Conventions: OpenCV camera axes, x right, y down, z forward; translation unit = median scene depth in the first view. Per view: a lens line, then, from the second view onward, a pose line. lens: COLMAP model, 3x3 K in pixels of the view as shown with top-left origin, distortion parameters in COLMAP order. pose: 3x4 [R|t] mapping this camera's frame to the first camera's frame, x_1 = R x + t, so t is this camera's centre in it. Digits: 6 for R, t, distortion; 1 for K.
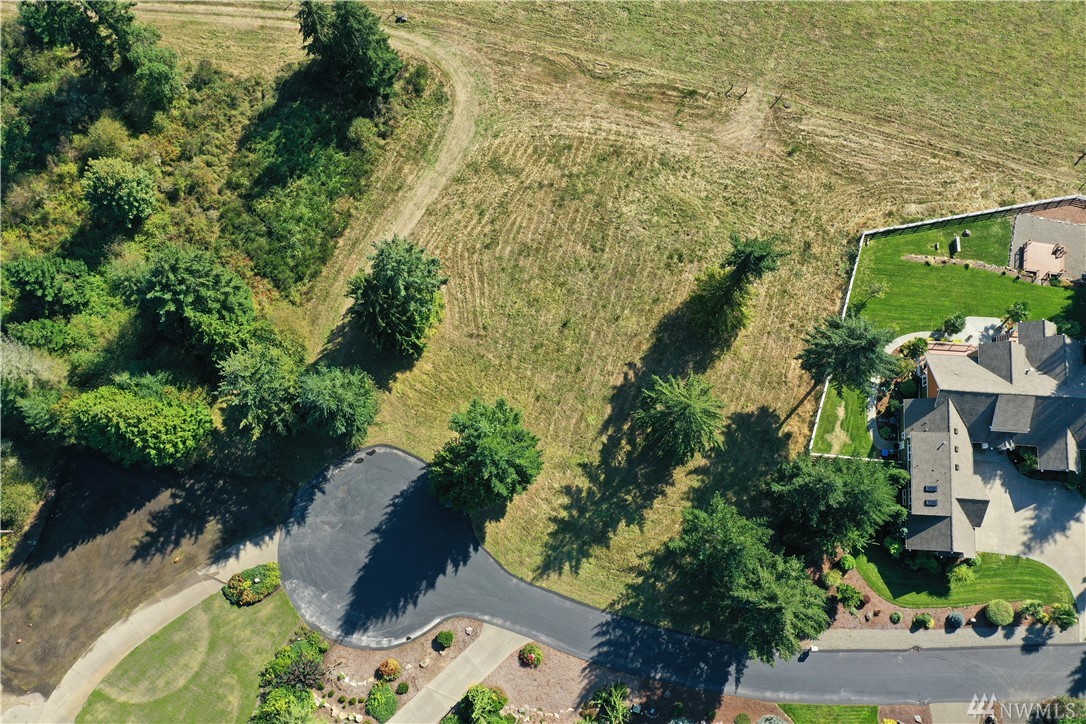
lens RADIAL K [[847.3, 0, 544.1], [0, 847.3, 351.1], [0, 0, 1]] dist [0.011256, -0.006416]
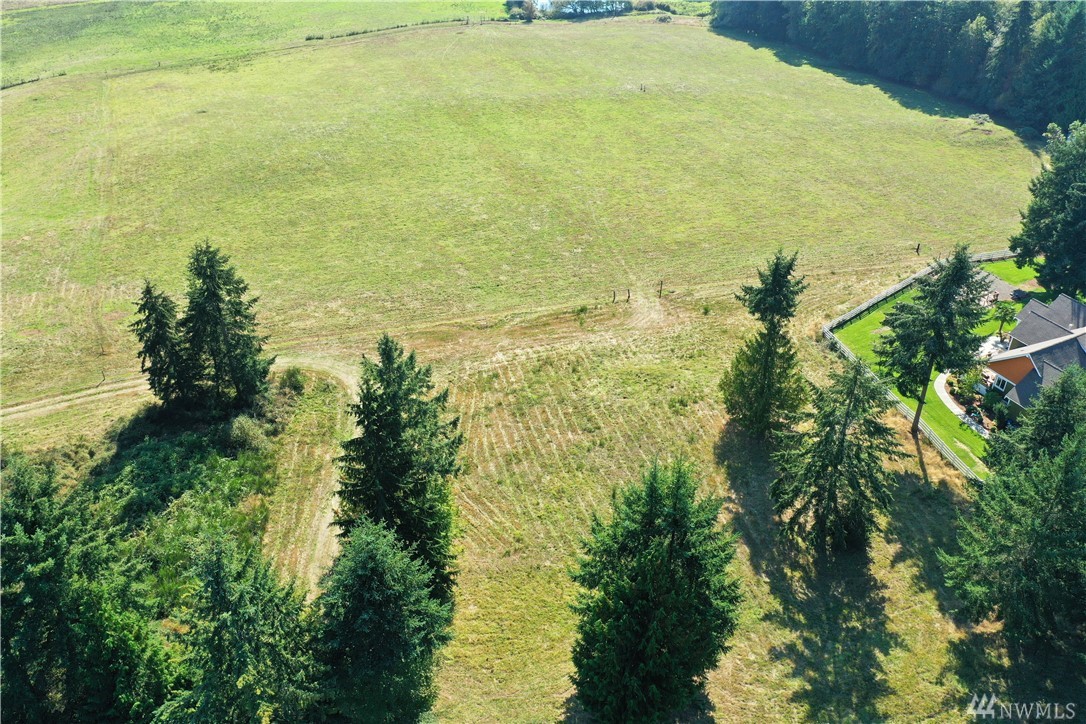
lens RADIAL K [[847.3, 0, 543.9], [0, 847.3, 365.1], [0, 0, 1]] dist [0.011256, -0.006416]
pose [[0.867164, -0.278457, 0.412902, -0.294082], [0.484452, 0.663869, -0.569723, 0.276842], [-0.115469, 0.694075, 0.710582, 0.406581]]
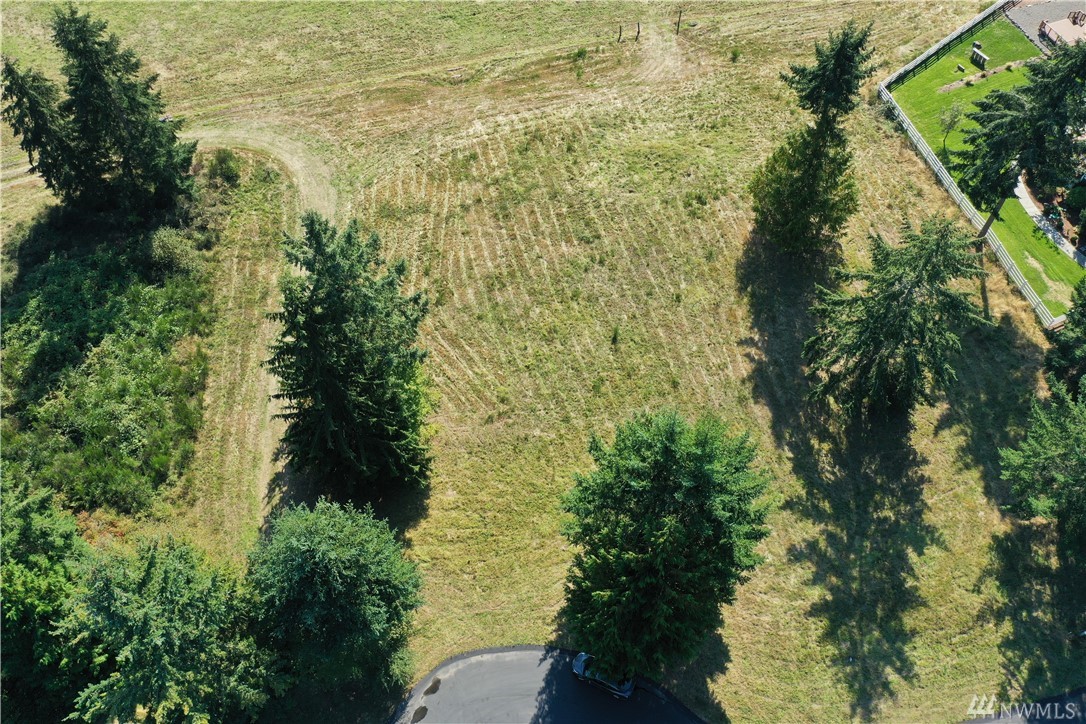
lens RADIAL K [[847.3, 0, 546.3], [0, 847.3, 359.7], [0, 0, 1]] dist [0.011256, -0.006416]
pose [[0.861861, -0.422202, 0.280963, -0.196188], [0.493054, 0.827257, -0.269338, 0.121144], [-0.118714, 0.370663, 0.921149, 0.439947]]
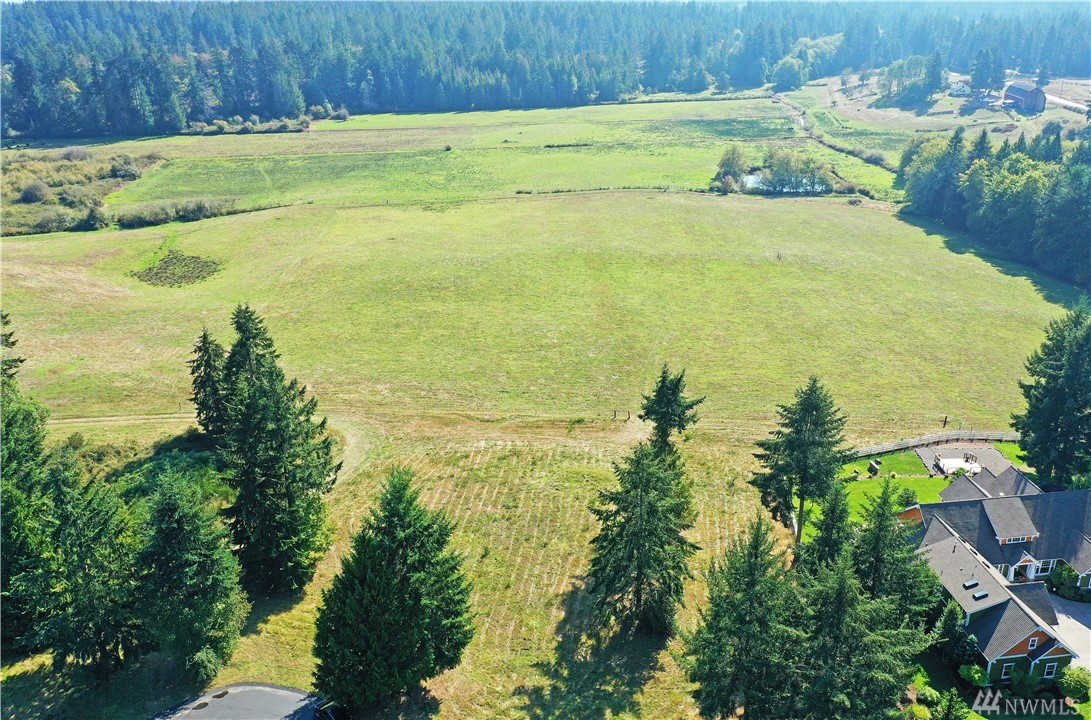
lens RADIAL K [[889.6, 0, 567.8], [0, 889.6, 354.9], [0, 0, 1]] dist [0.004273, 0.007862]
pose [[0.977996, -0.063801, 0.198629, -0.054800], [0.198751, 0.574361, -0.794108, 0.554669], [-0.063420, 0.816112, 0.574403, 0.334877]]
